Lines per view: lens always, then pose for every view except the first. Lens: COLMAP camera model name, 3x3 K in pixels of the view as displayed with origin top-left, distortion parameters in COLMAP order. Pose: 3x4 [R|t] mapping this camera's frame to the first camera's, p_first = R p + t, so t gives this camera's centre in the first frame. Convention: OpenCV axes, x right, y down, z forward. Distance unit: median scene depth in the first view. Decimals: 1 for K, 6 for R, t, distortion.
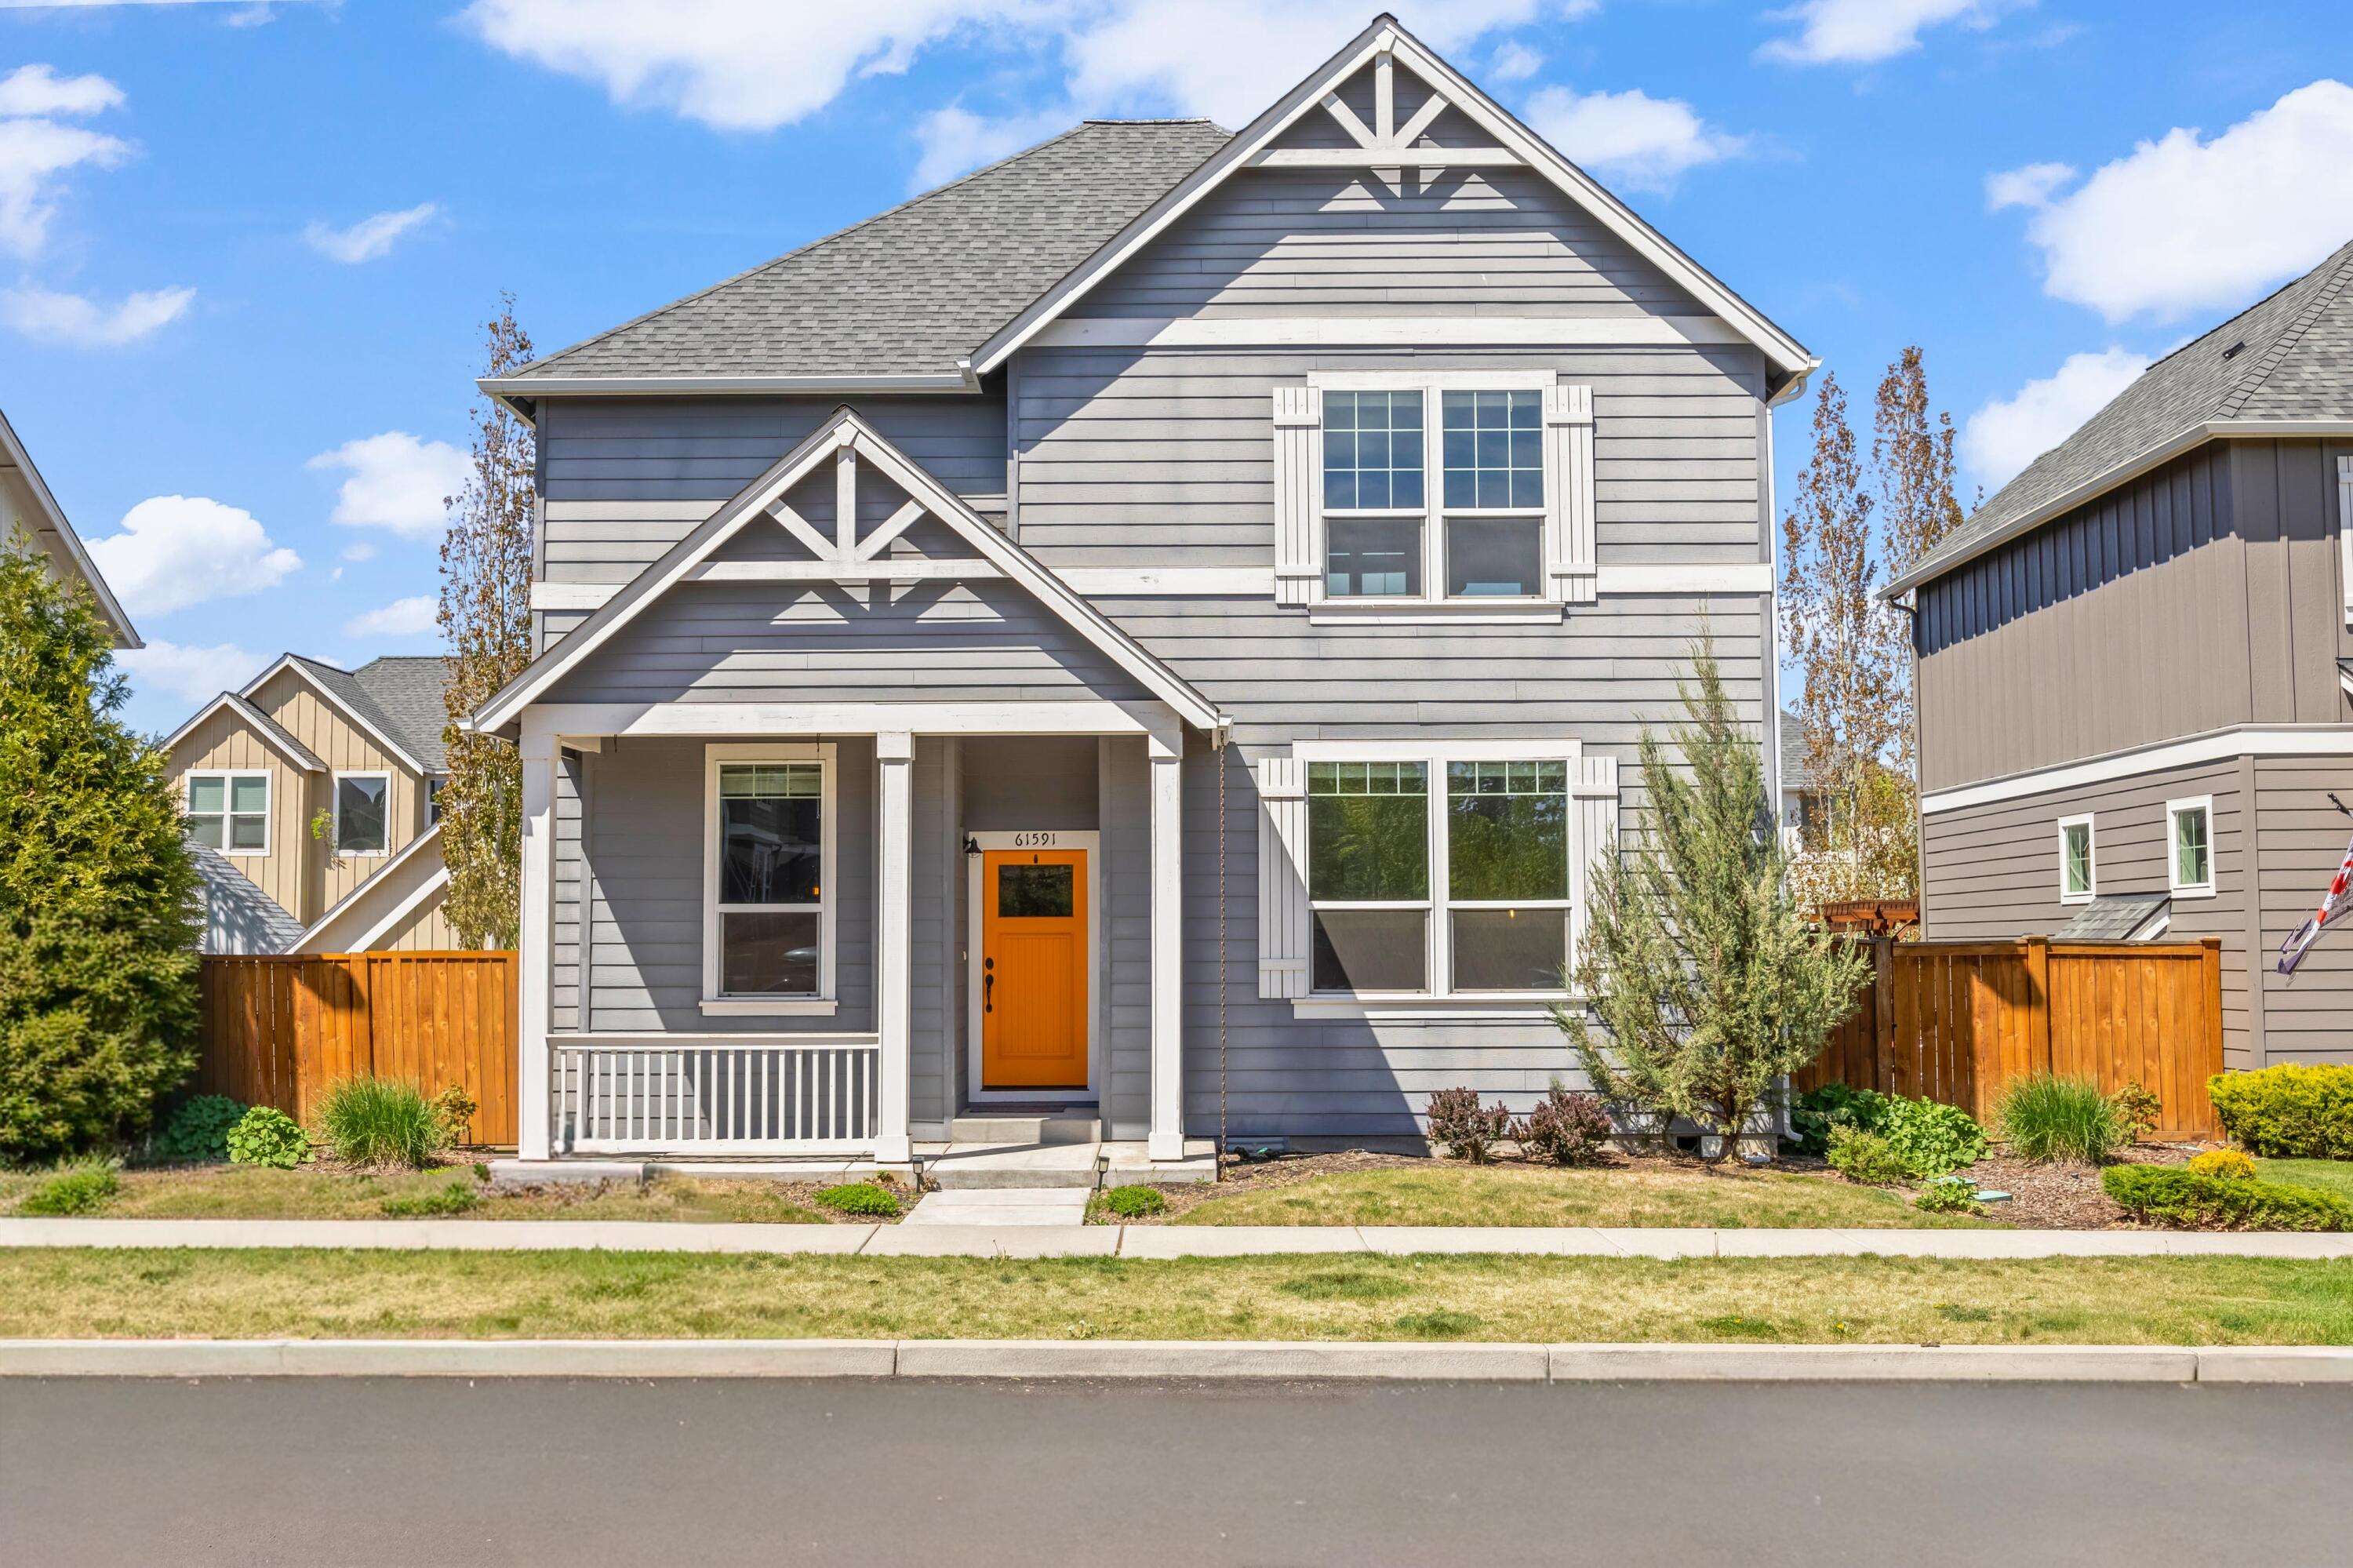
lens RADIAL K [[2354.6, 0, 1176.5], [0, 2354.6, 784.0], [0, 0, 1]] dist [-0.005368, -0.004207]
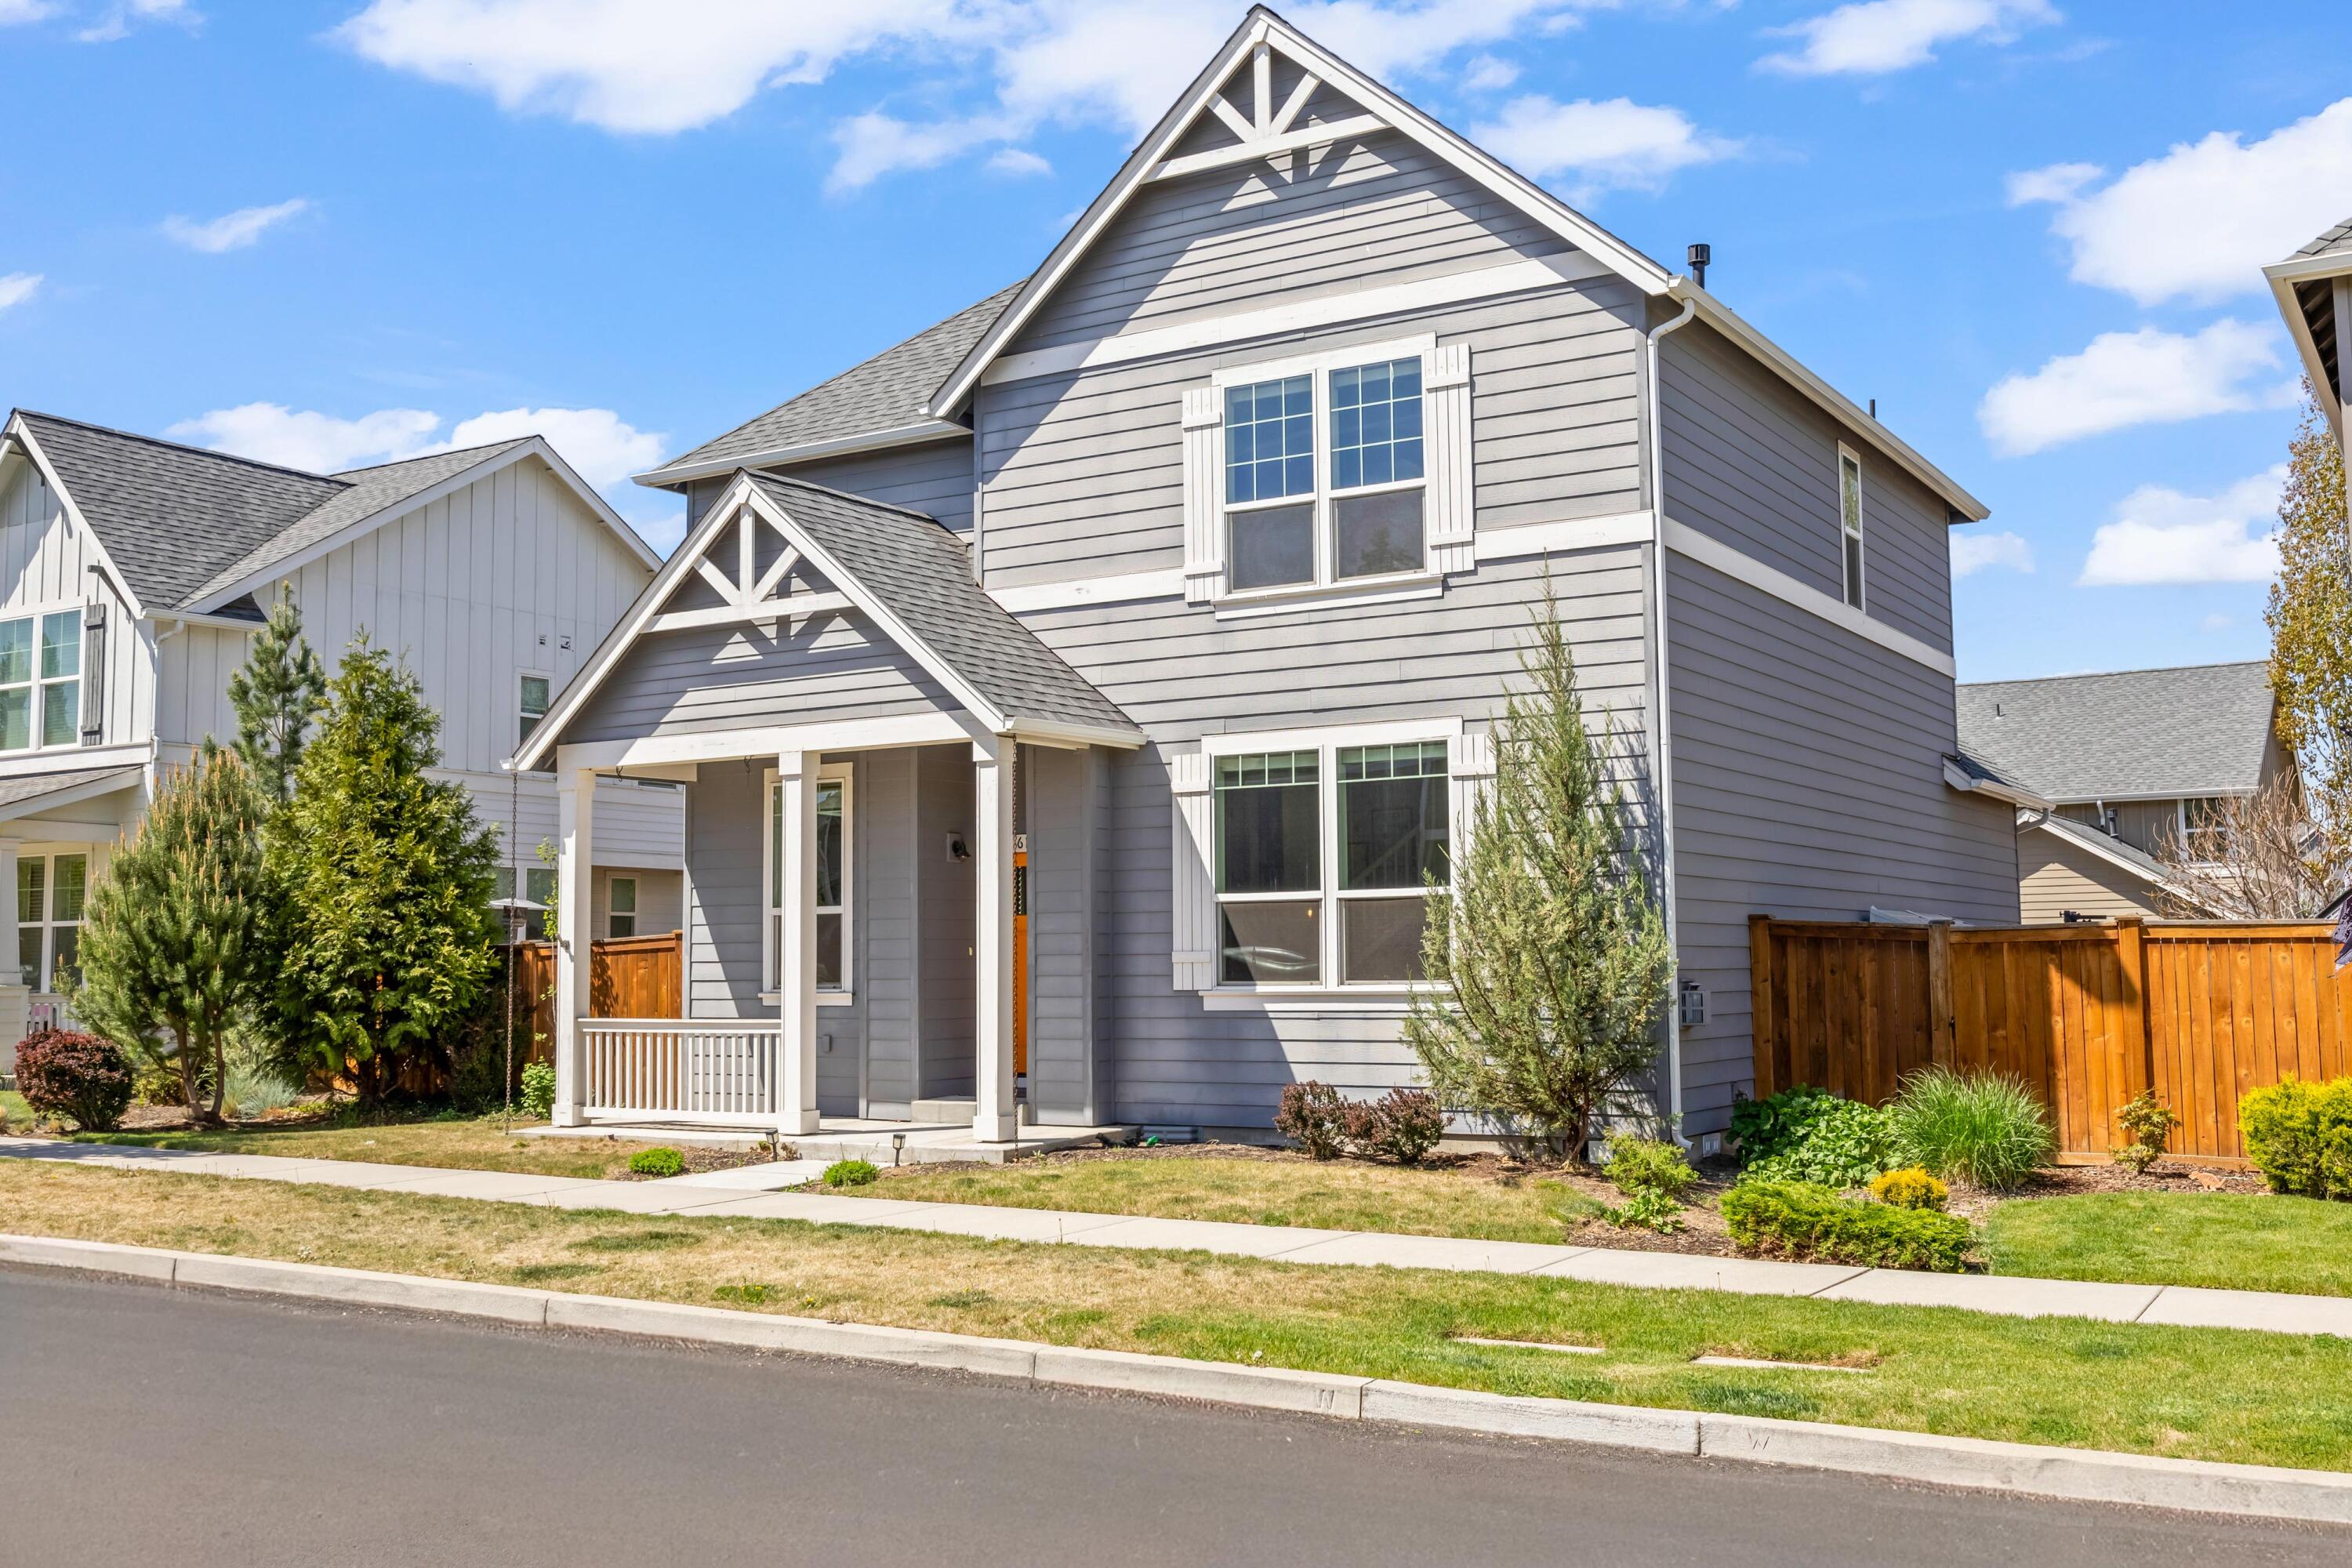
lens RADIAL K [[2361.3, 0, 1175.3], [0, 2361.3, 759.4], [0, 0, 1]] dist [-0.005391, -0.012289]
pose [[0.838974, -0.053392, -0.541546, 0.586739], [0.044370, 0.998573, -0.029711, 0.021247], [0.542360, 0.000898, 0.840146, 0.138781]]
